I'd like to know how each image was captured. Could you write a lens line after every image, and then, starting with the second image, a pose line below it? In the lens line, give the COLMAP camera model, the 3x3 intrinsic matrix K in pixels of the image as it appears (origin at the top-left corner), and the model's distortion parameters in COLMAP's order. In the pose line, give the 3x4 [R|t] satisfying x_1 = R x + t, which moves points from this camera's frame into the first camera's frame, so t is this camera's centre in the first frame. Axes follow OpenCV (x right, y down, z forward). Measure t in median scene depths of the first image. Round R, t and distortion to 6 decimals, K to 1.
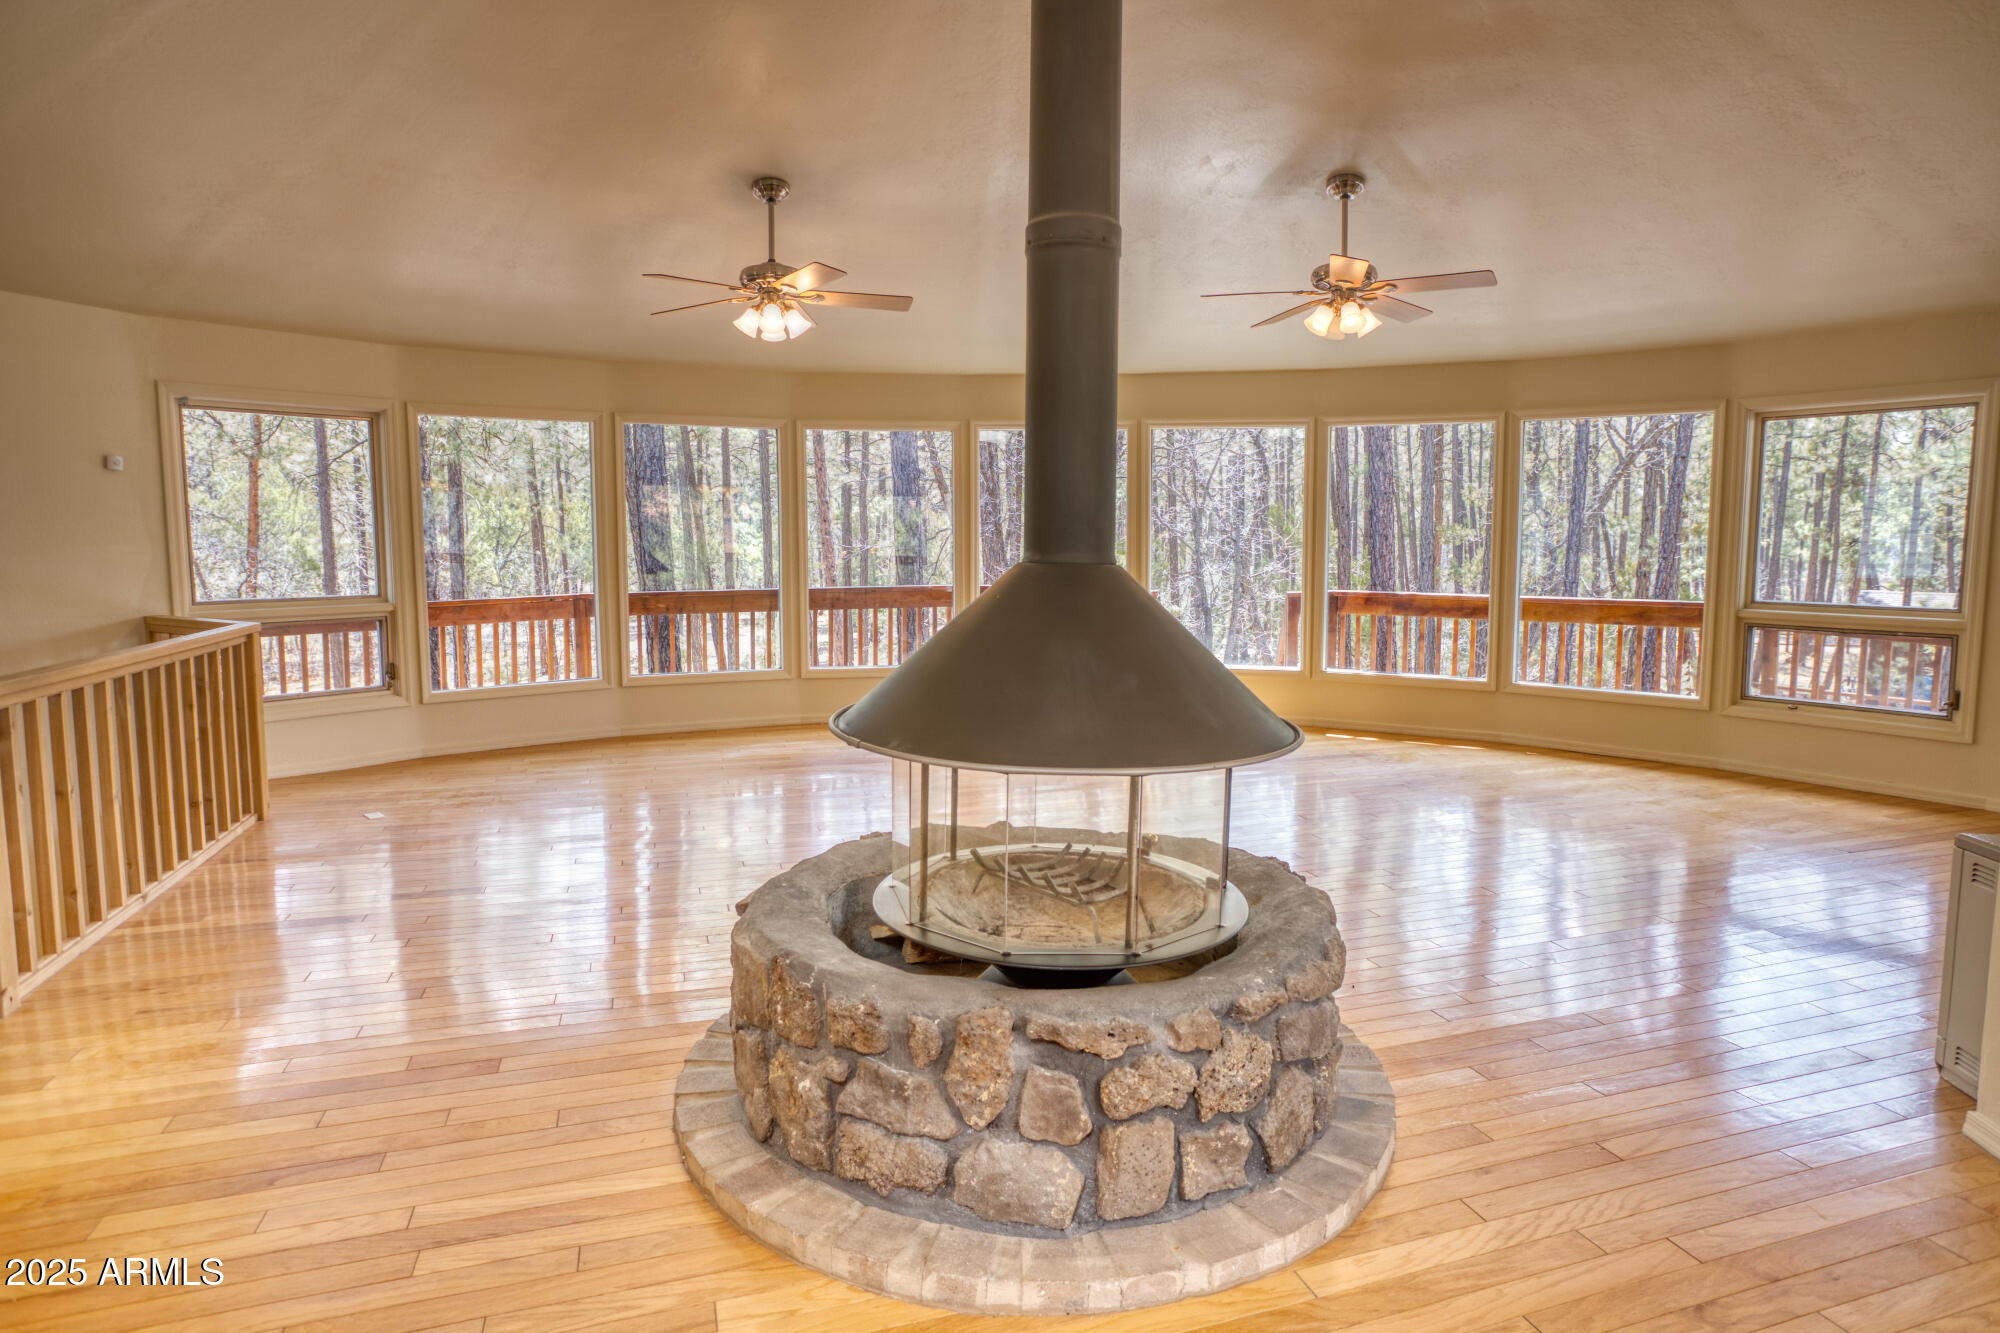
lens RADIAL K [[1119.8, 0, 1010.8], [0, 1119.8, 664.1], [0, 0, 1]] dist [-0.001194, 0.003279]
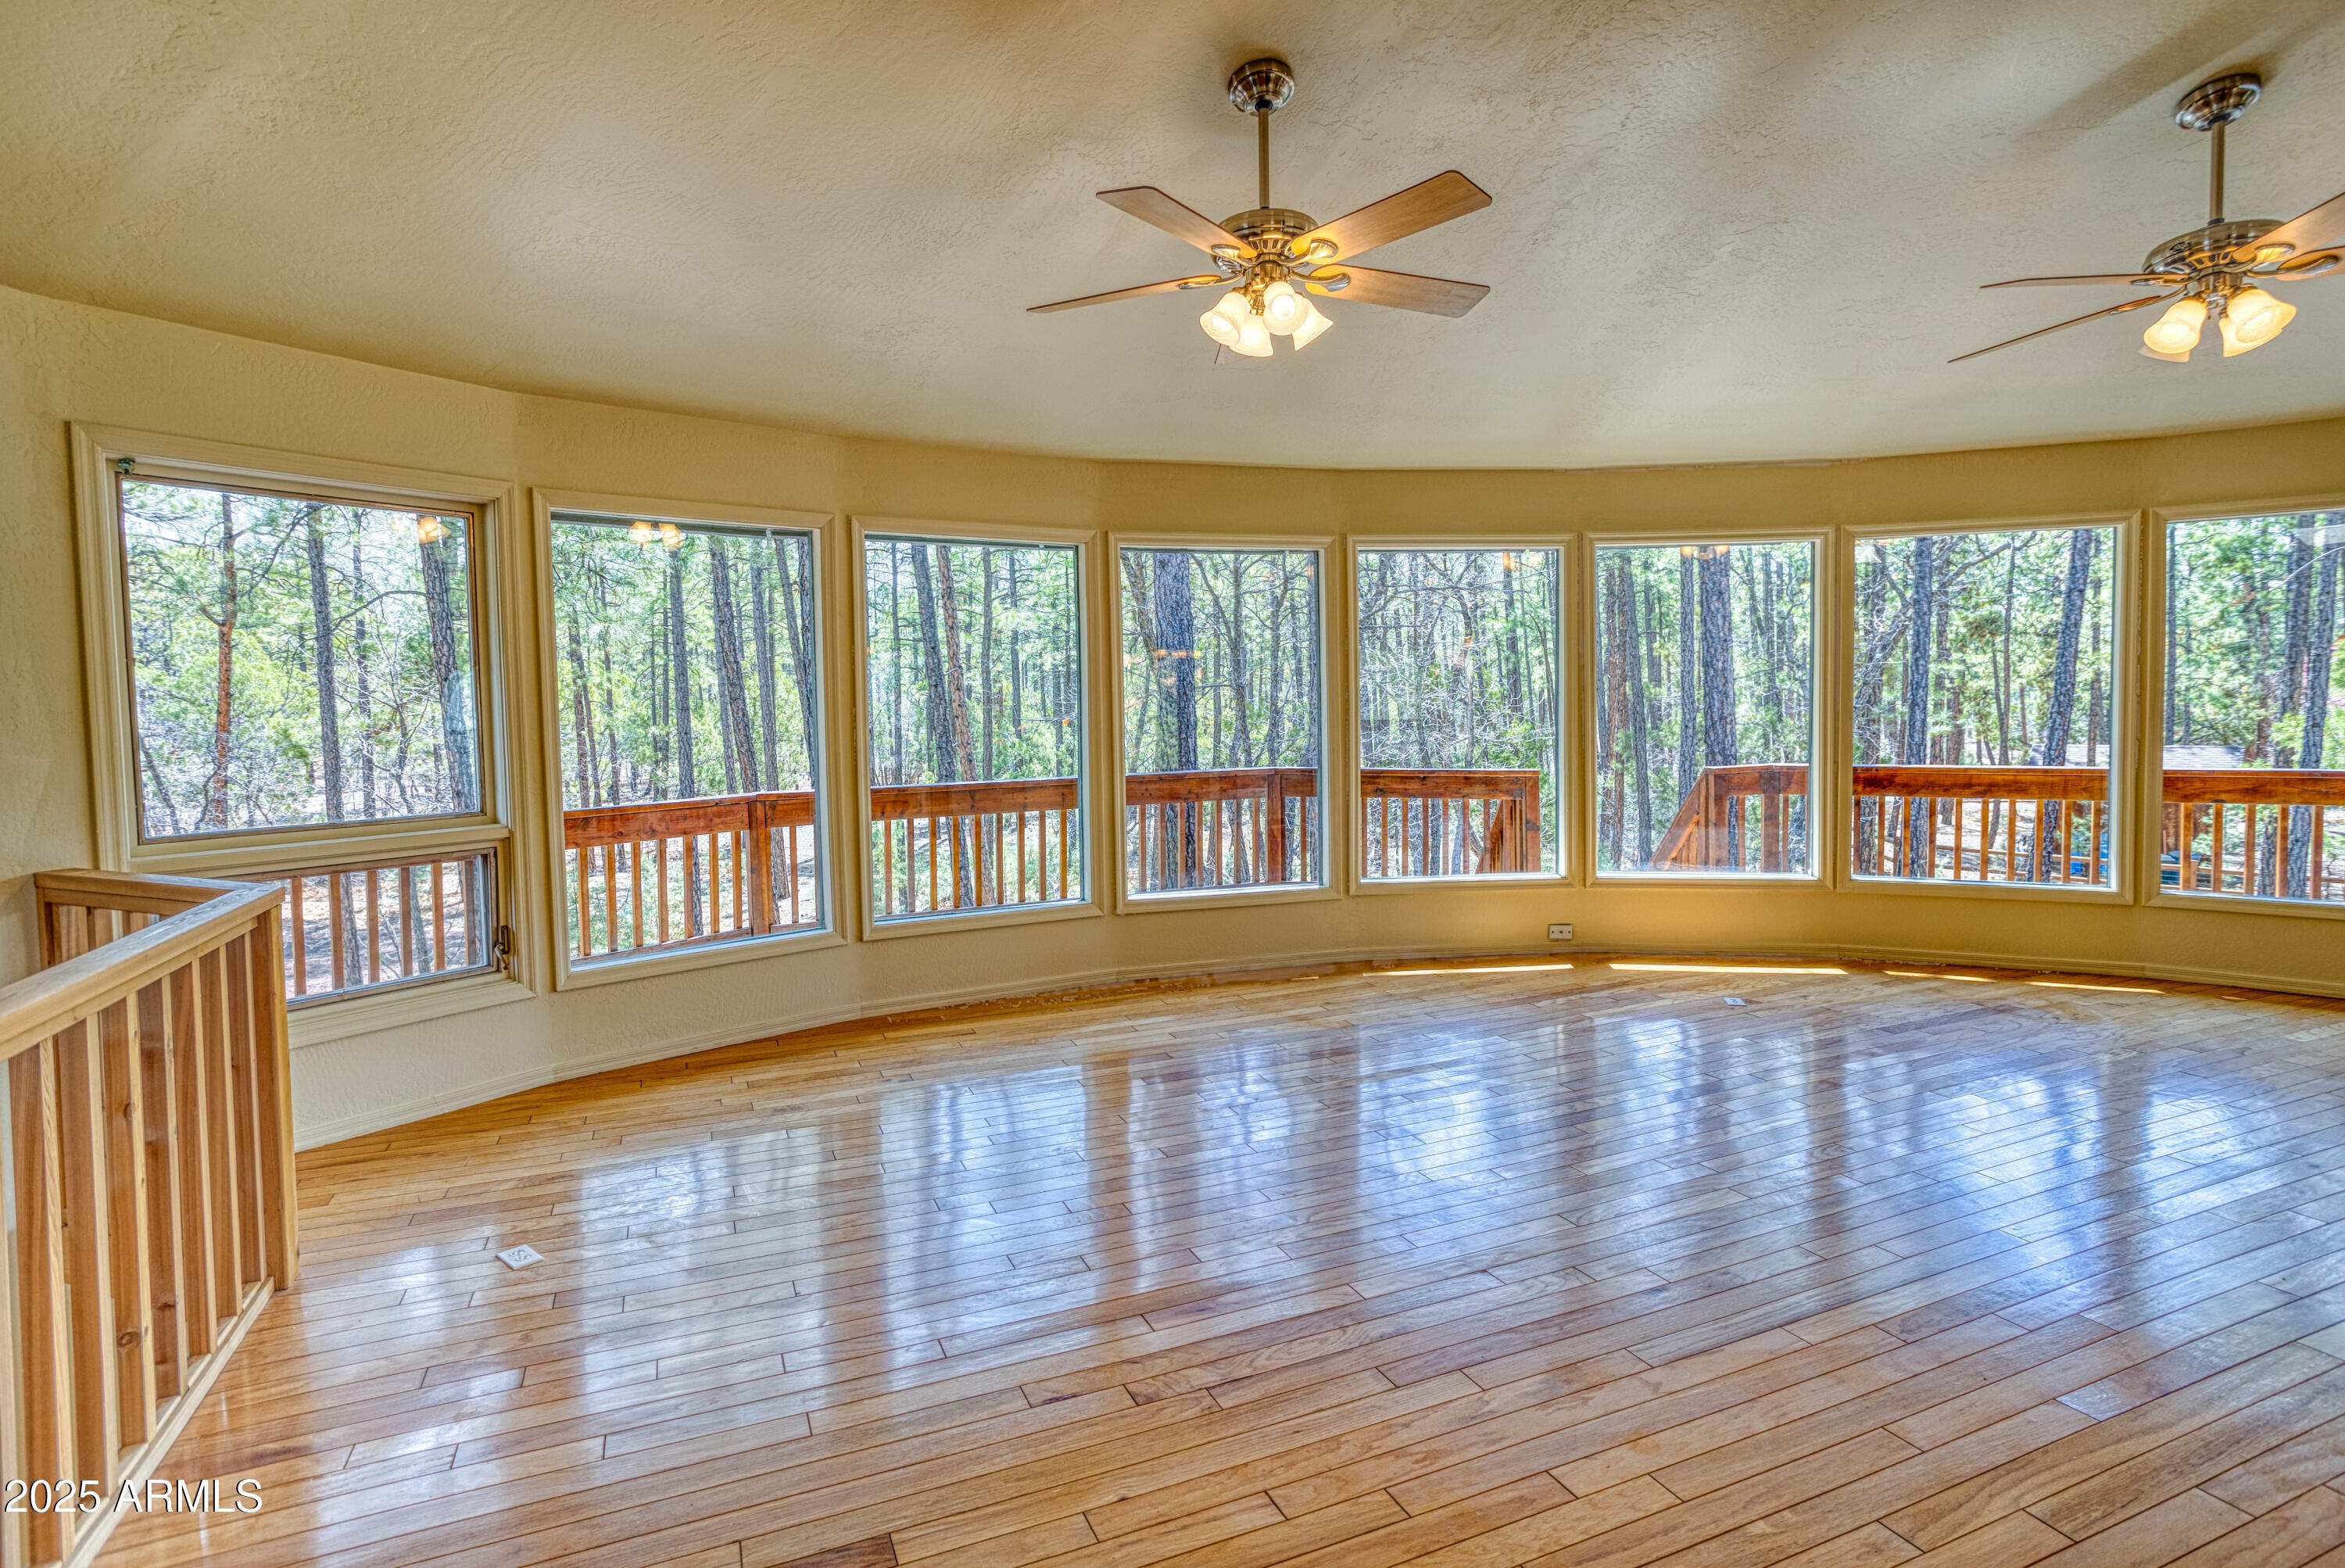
lens RADIAL K [[1155.9, 0, 1167.3], [0, 1155.9, 777.7], [0, 0, 1]] dist [-0.003704, 0.007788]
pose [[0.995332, -0.022439, 0.093863, -0.233663], [0.027189, 0.998397, -0.049639, -0.035047], [-0.092599, 0.051959, 0.994347, 0.321754]]
